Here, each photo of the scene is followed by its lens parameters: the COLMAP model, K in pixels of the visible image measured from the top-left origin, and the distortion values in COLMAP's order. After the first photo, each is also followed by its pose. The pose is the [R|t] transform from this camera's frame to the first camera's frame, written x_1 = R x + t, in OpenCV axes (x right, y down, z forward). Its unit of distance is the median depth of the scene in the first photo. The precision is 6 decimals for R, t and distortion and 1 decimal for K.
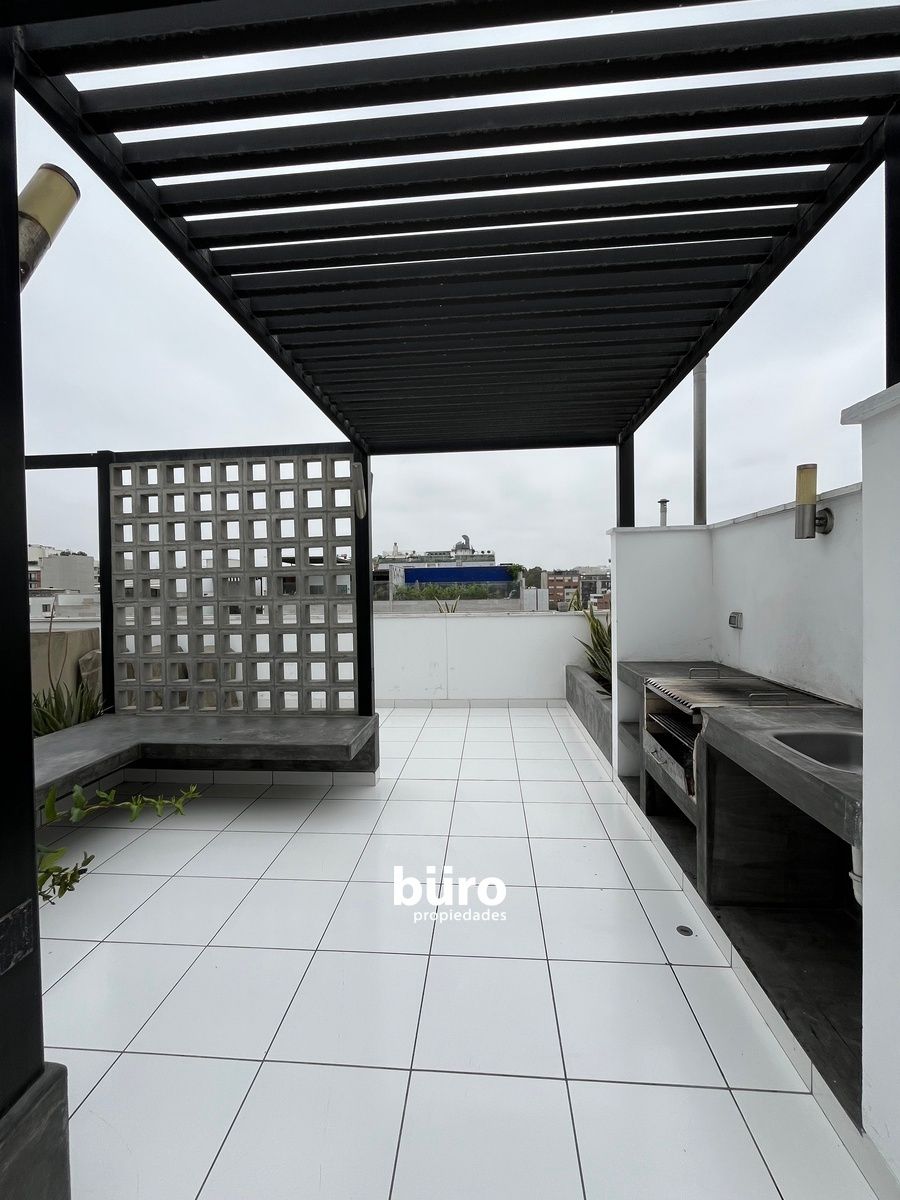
lens RADIAL K [[491.8, 0, 450.6], [0, 491.8, 599.2], [0, 0, 1]] dist [-0.001526, 0.000151]
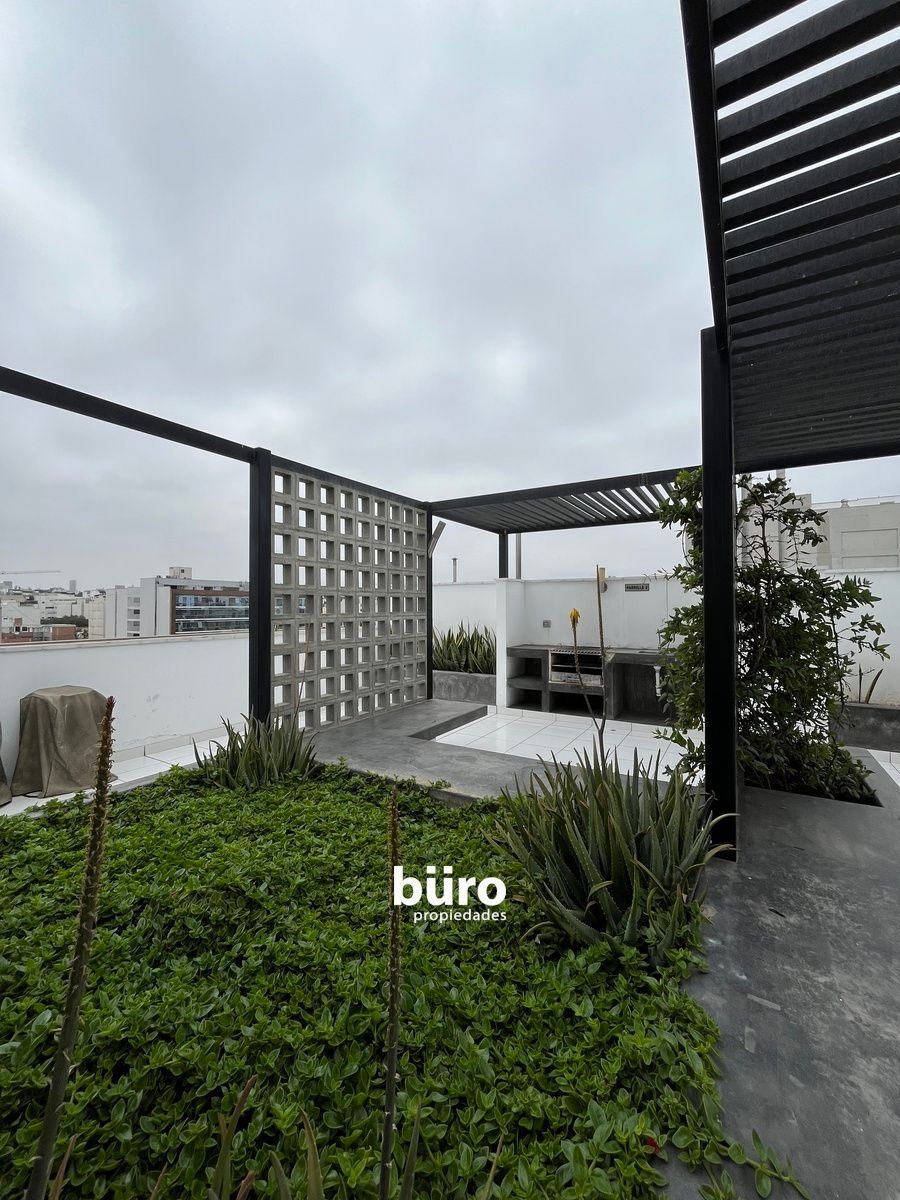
lens RADIAL K [[491.8, 0, 449.4], [0, 491.8, 601.5], [0, 0, 1]] dist [-0.001526, 0.000151]
pose [[0.444940, 0.023927, 0.895241, -1.345959], [0.010846, 0.999426, -0.032102, 0.006032], [-0.895495, 0.023993, 0.444425, 0.308603]]
